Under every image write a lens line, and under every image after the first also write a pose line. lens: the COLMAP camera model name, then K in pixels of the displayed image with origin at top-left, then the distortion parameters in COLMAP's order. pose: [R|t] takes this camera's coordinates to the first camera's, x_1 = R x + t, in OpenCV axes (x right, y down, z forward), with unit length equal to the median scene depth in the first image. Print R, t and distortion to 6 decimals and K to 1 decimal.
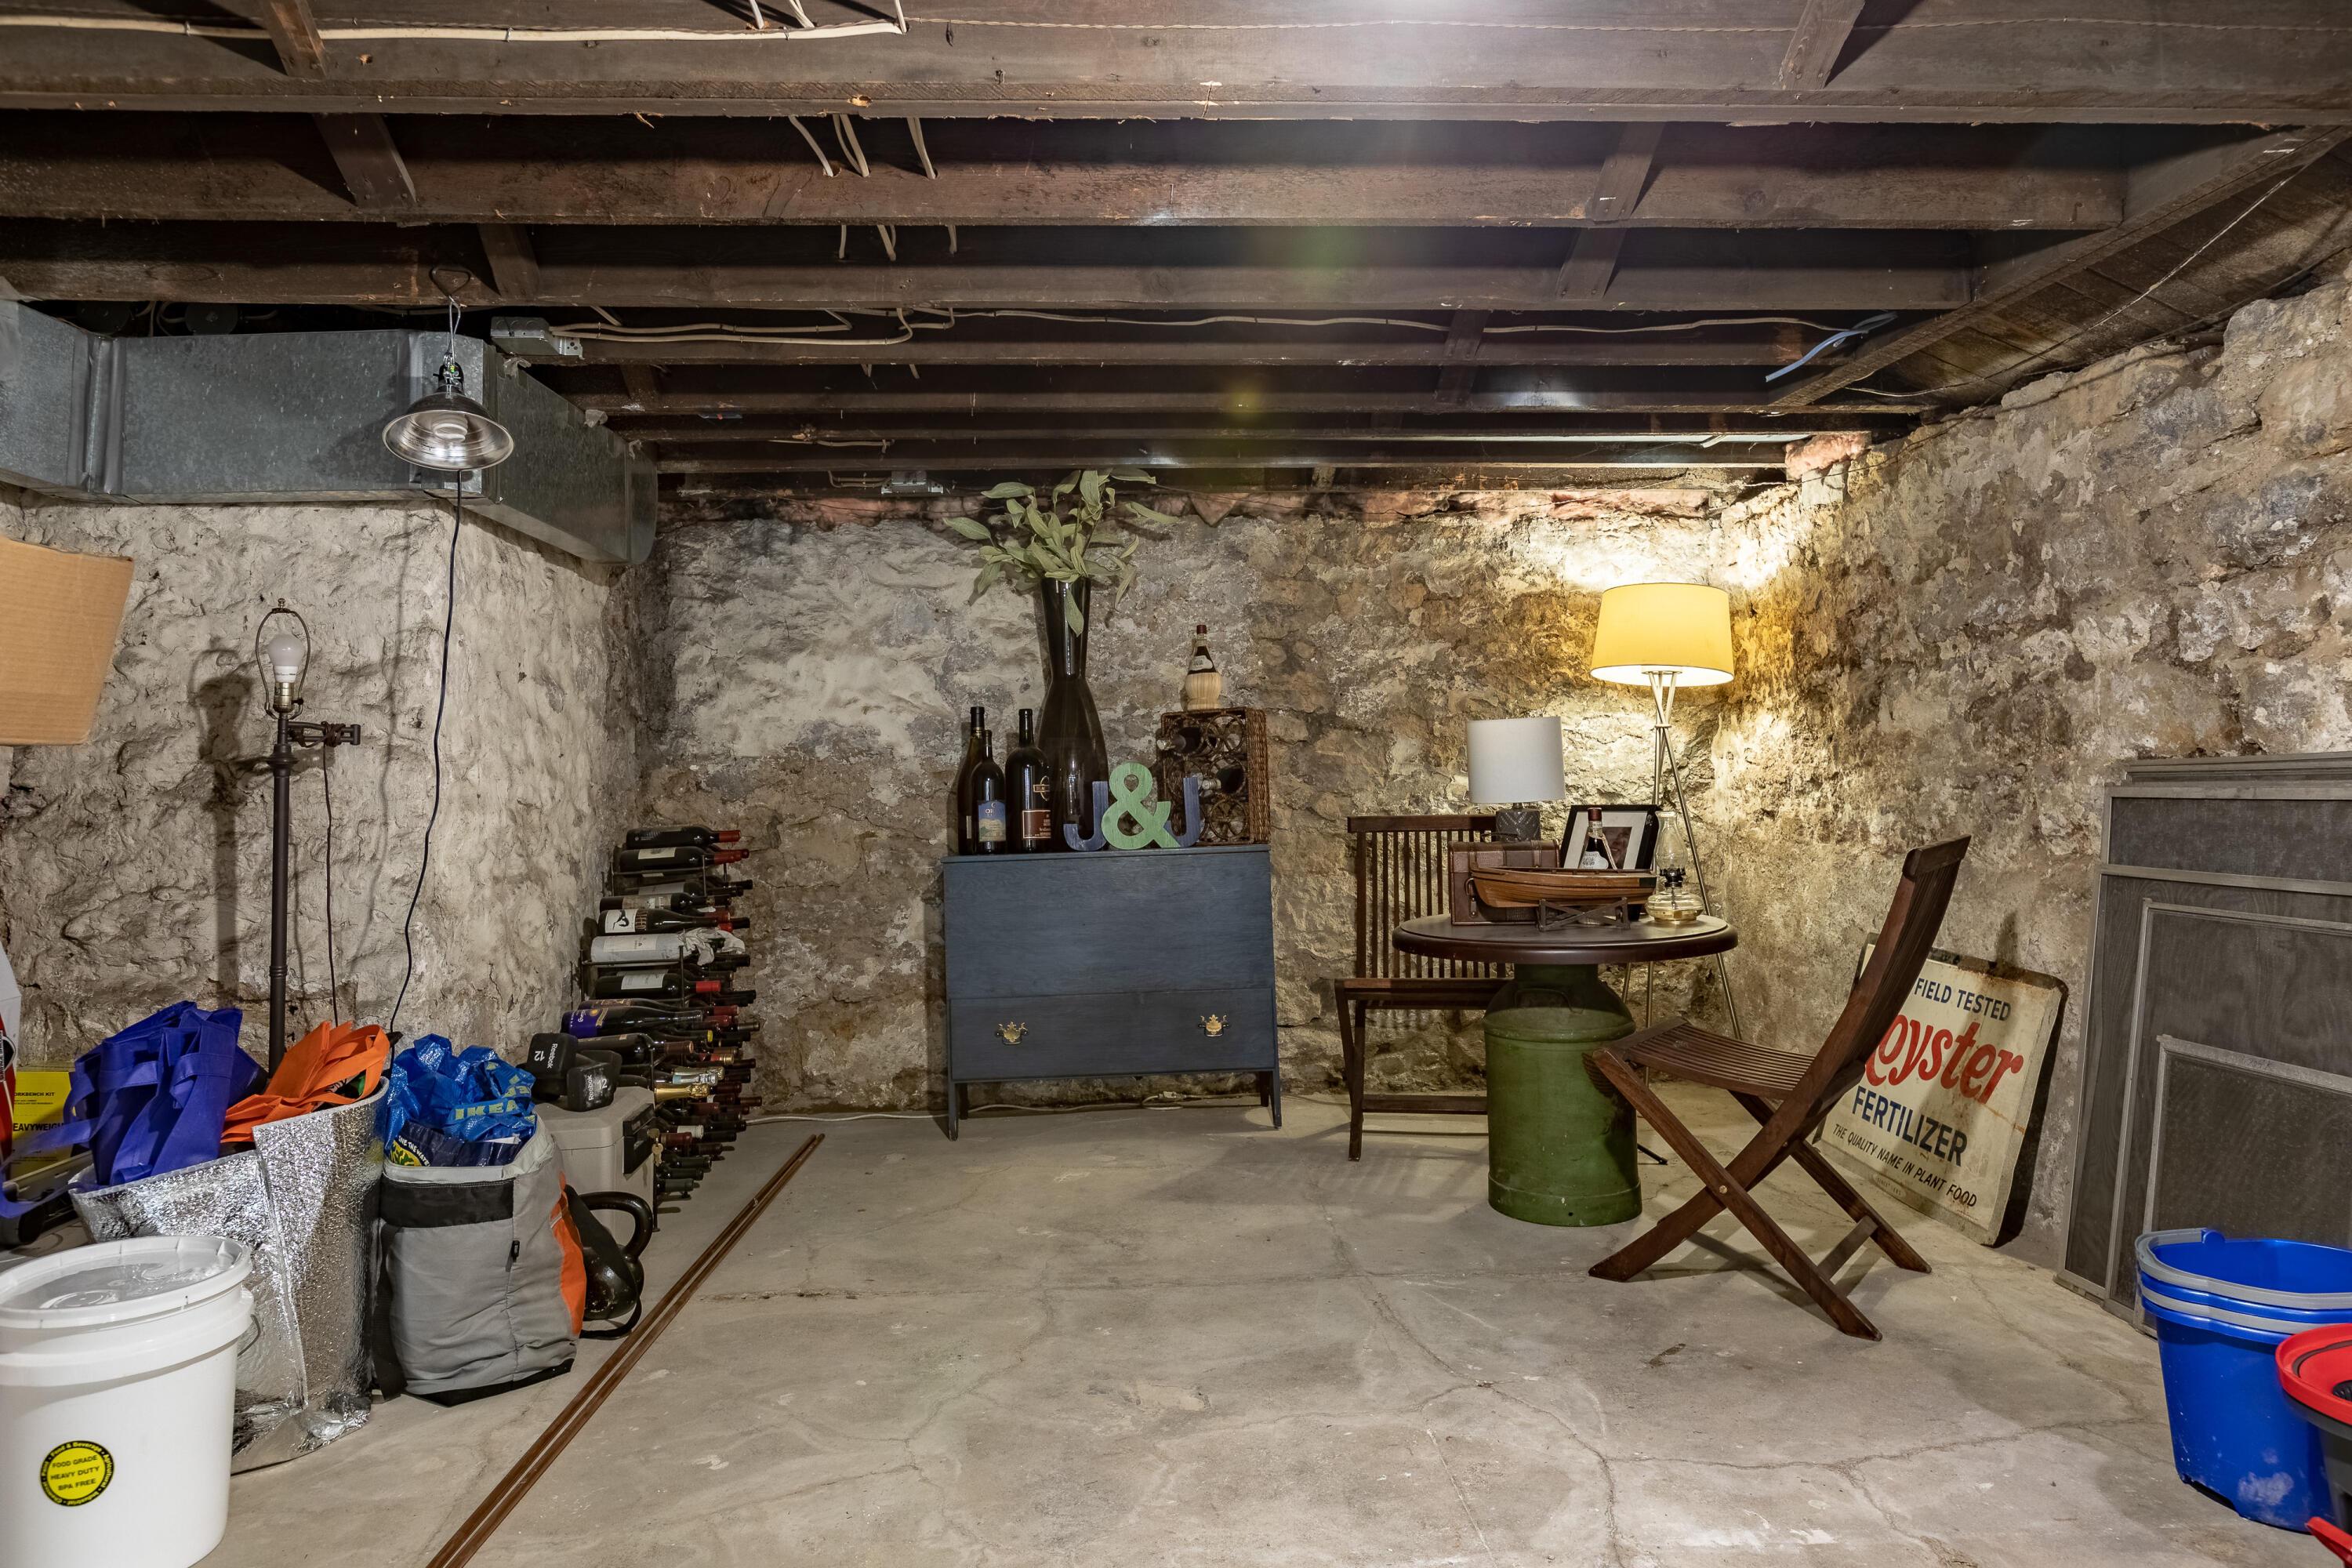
lens RADIAL K [[1522.1, 0, 1194.0], [0, 1522.1, 714.6], [0, 0, 1]] dist [-0.006031, 0.001123]
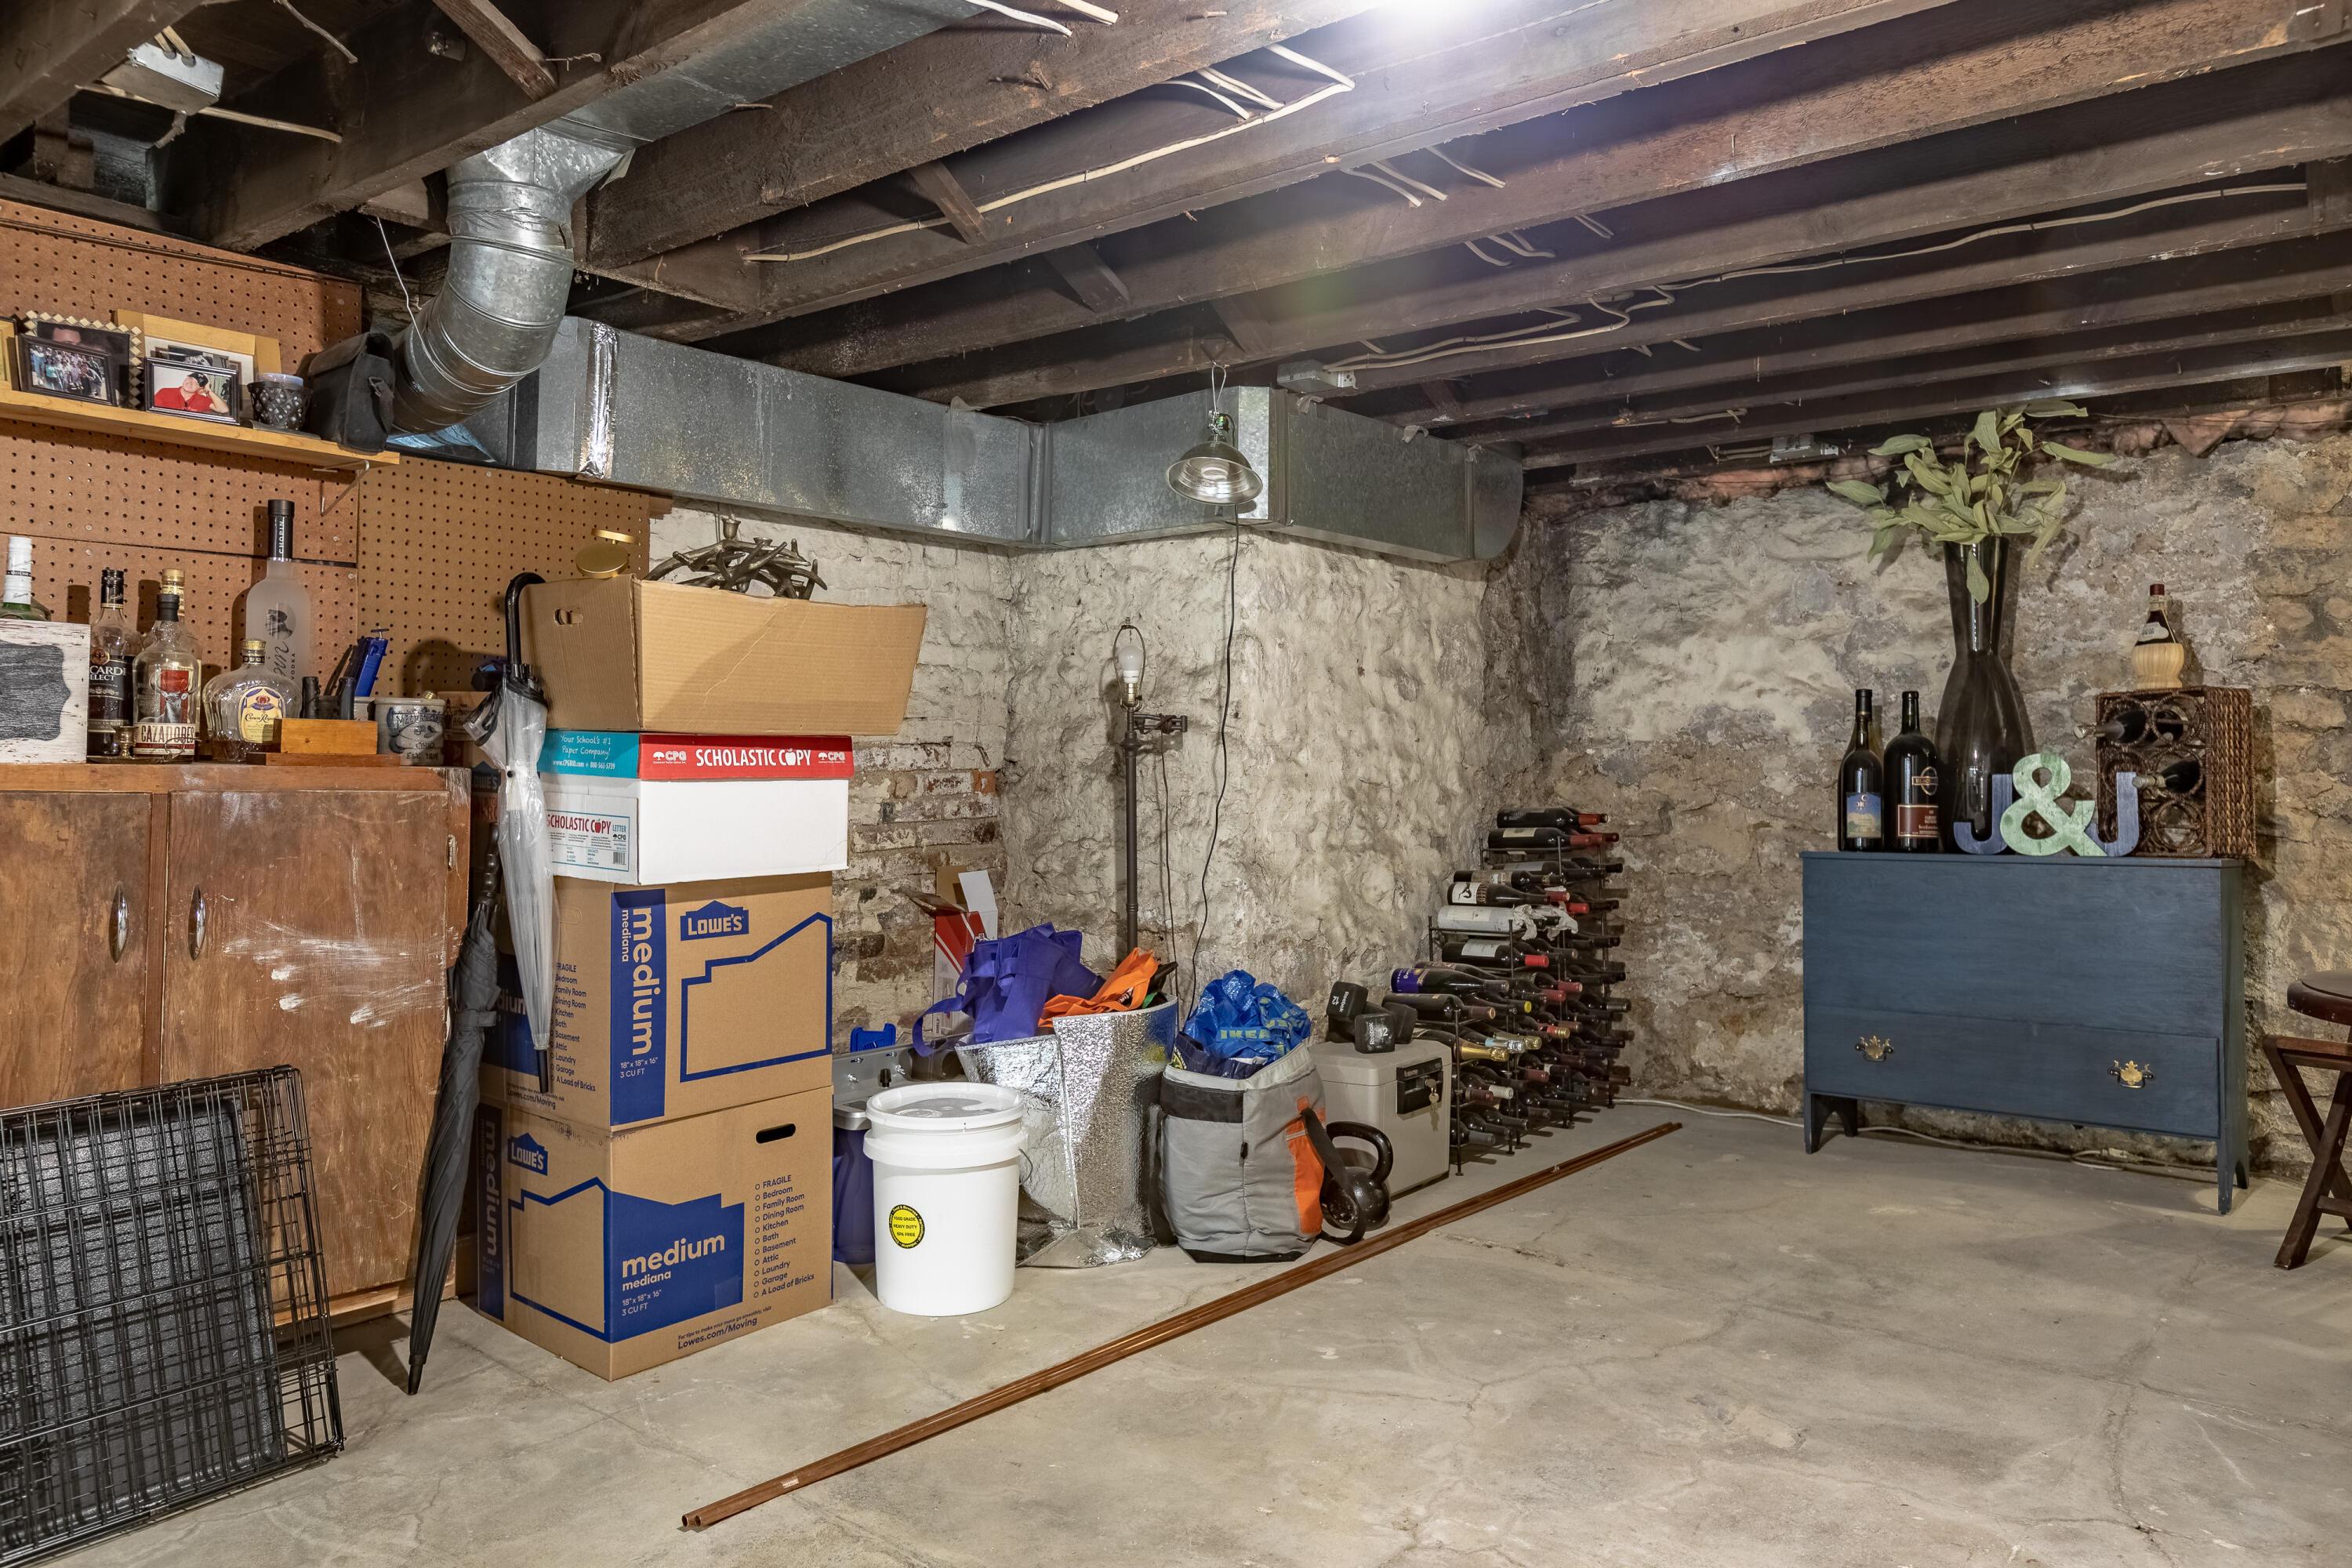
lens RADIAL K [[1596.8, 0, 1173.6], [0, 1596.8, 778.6], [0, 0, 1]] dist [0.008798, -0.009038]
pose [[0.737520, 0.026664, -0.674799, 0.302212], [0.011329, 0.998591, 0.051840, -0.009251], [0.675230, -0.045878, 0.736179, 0.028011]]
